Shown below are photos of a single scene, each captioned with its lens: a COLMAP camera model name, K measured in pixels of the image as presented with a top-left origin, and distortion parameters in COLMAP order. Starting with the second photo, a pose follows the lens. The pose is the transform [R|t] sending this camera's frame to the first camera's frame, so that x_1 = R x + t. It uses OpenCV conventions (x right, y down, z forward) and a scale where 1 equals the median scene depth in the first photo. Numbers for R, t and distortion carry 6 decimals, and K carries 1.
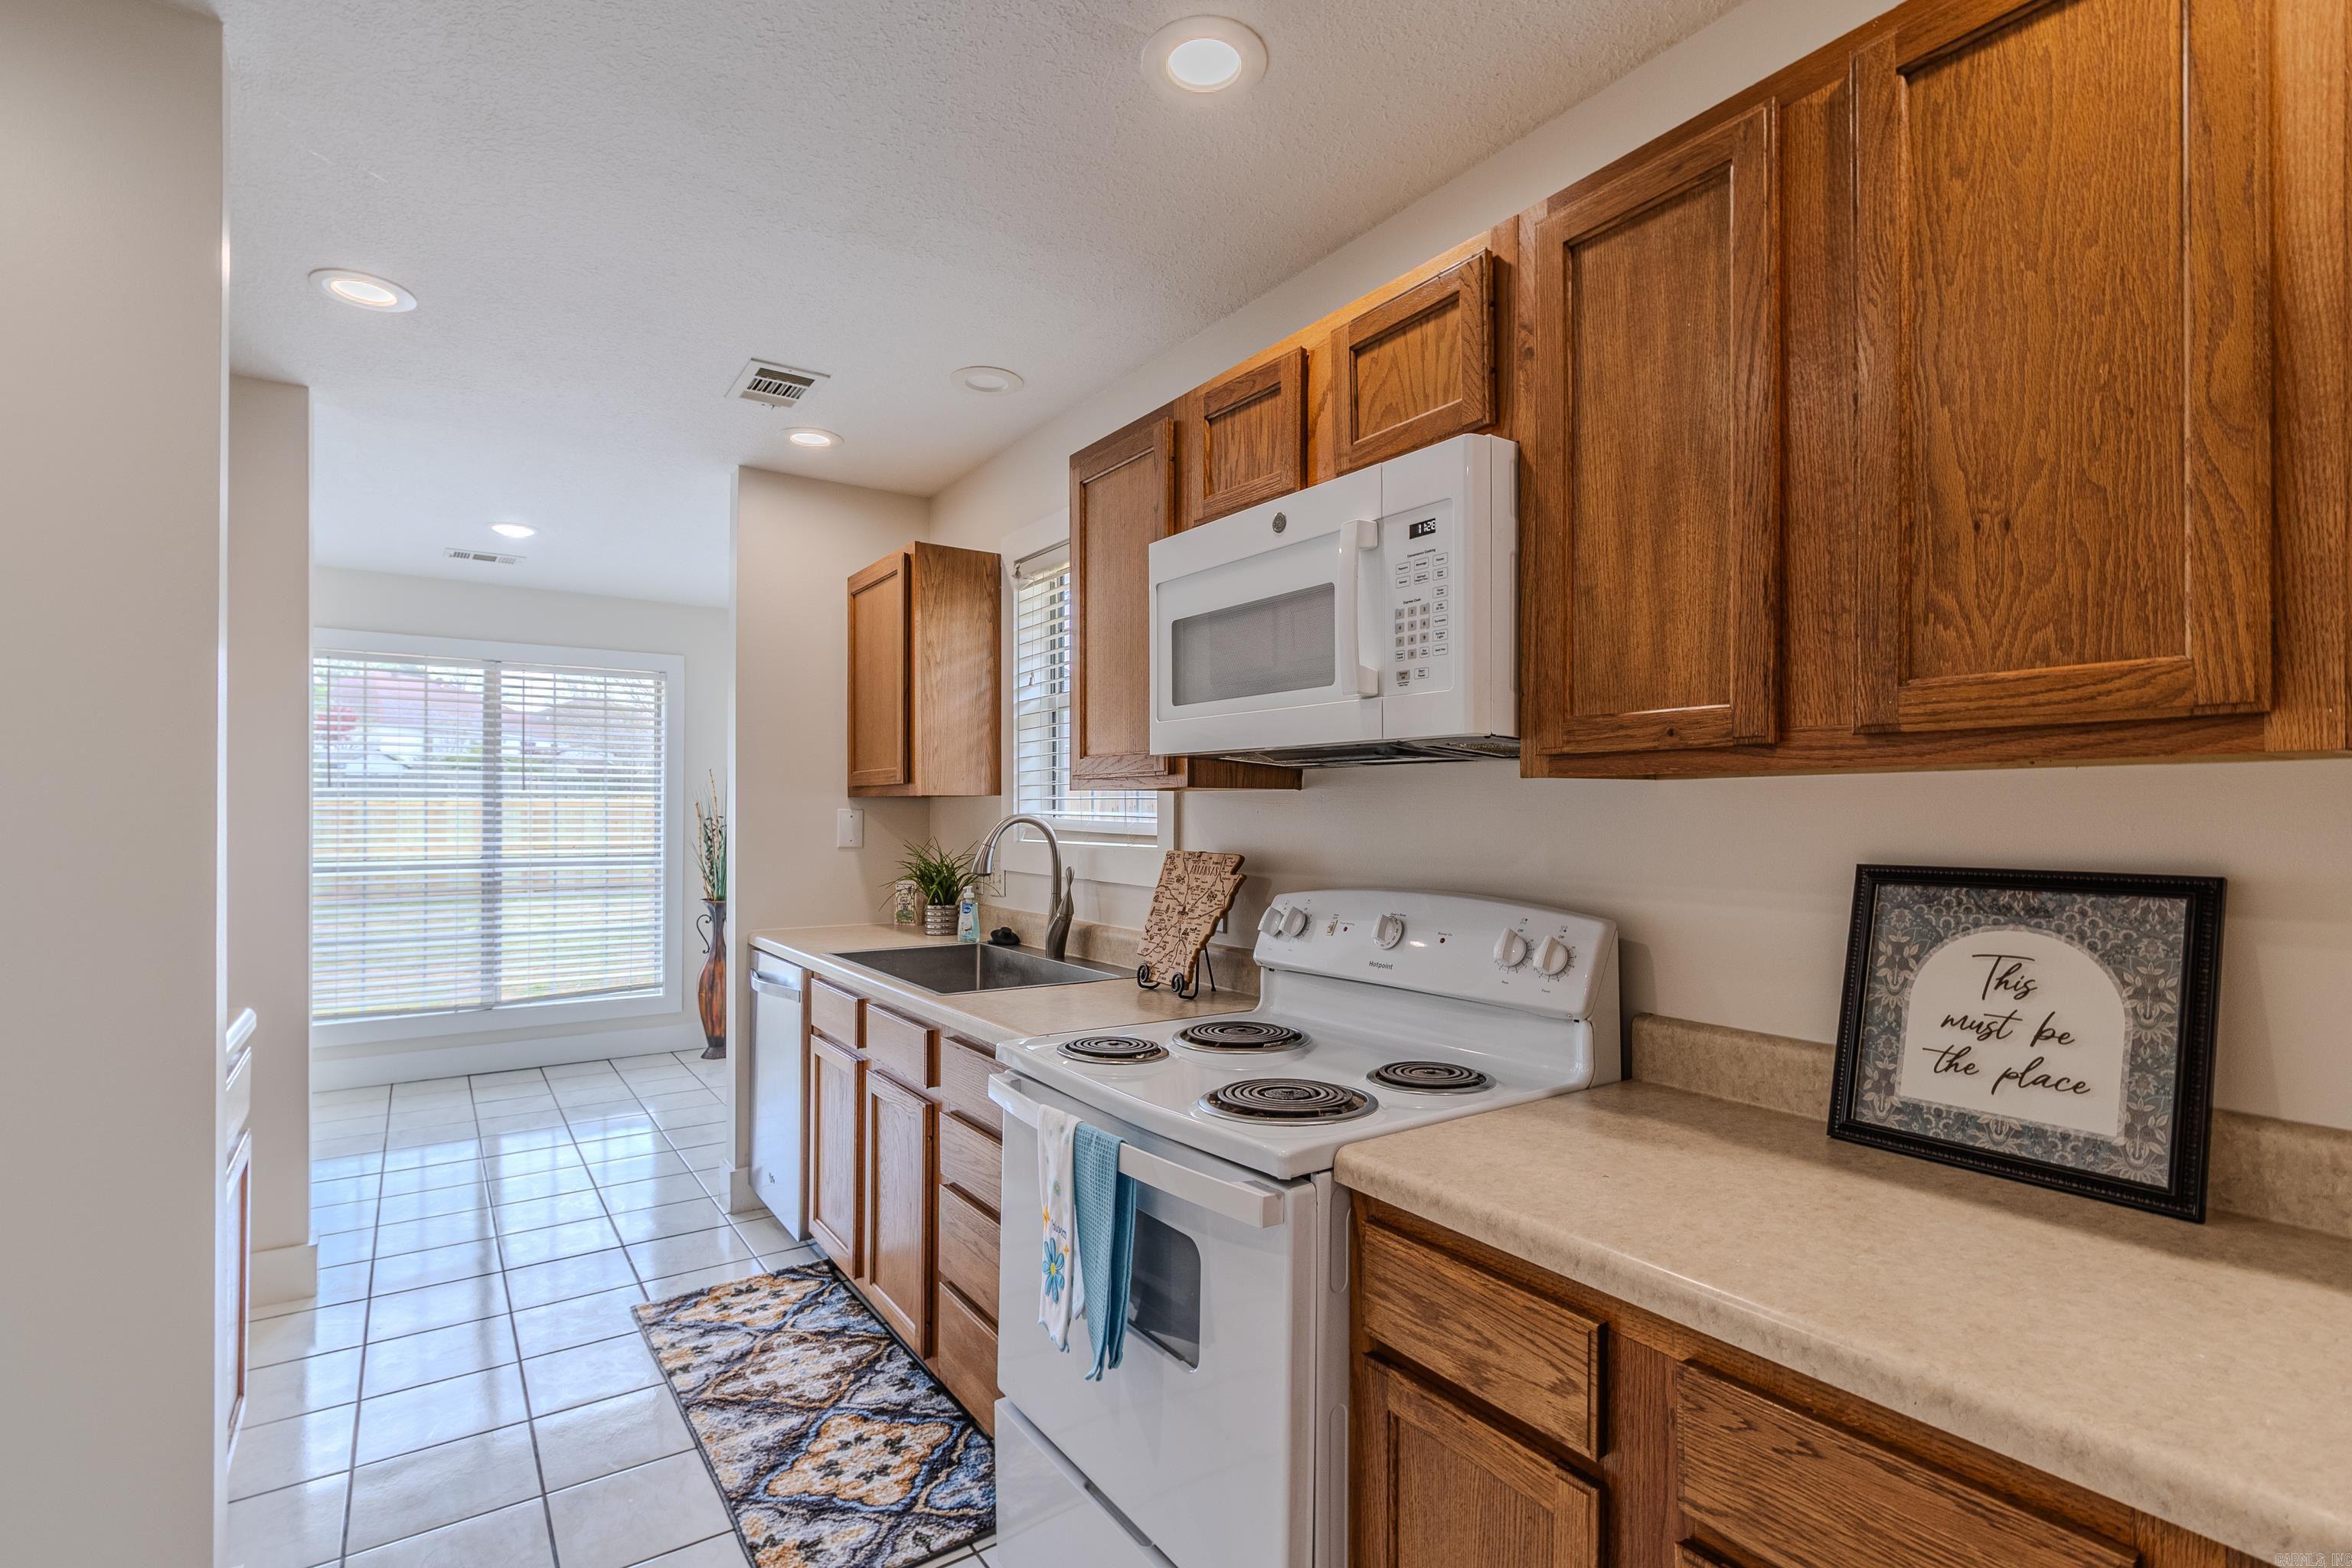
lens RADIAL K [[1093.9, 0, 1183.8], [0, 1093.9, 819.7], [0, 0, 1]] dist [0.002540, -0.000101]
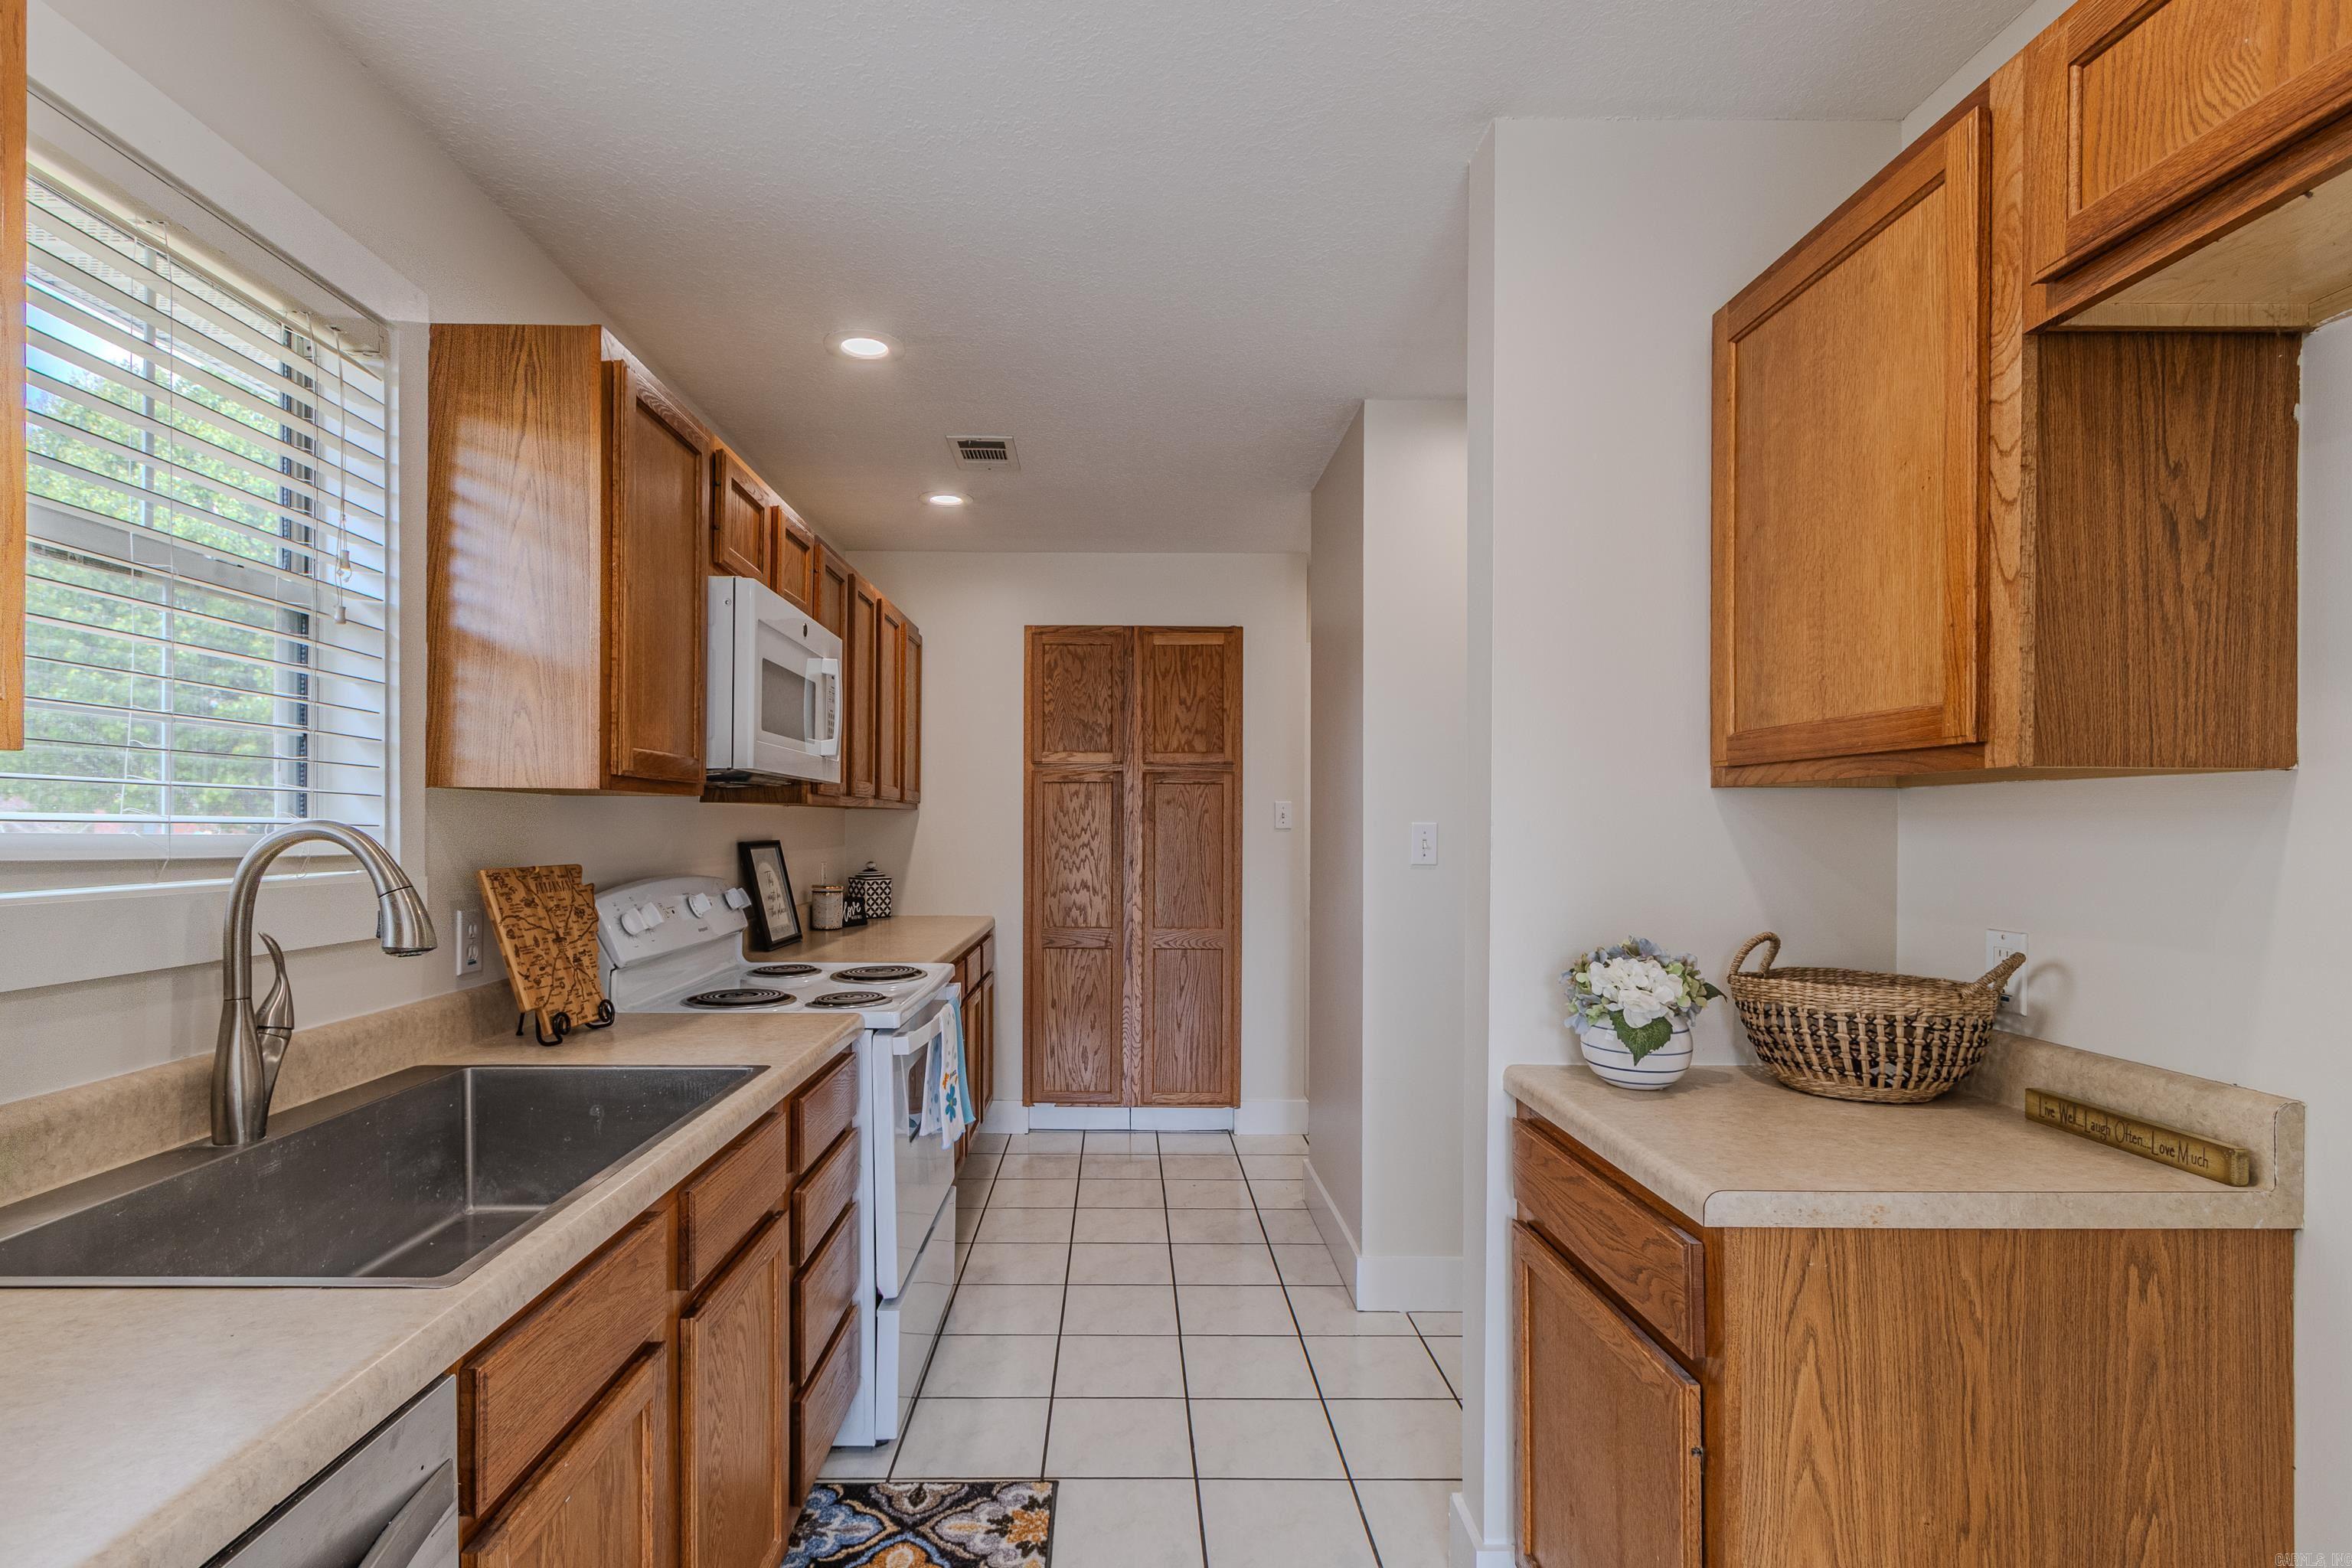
lens RADIAL K [[1068.7, 0, 1186.3], [0, 1068.7, 802.2], [0, 0, 1]] dist [0.007821, -0.003487]
pose [[-0.853890, 0.001775, 0.520451, -0.894693], [-0.004811, 0.999925, -0.011304, -0.012782], [-0.520431, -0.012157, -0.853817, 1.562154]]
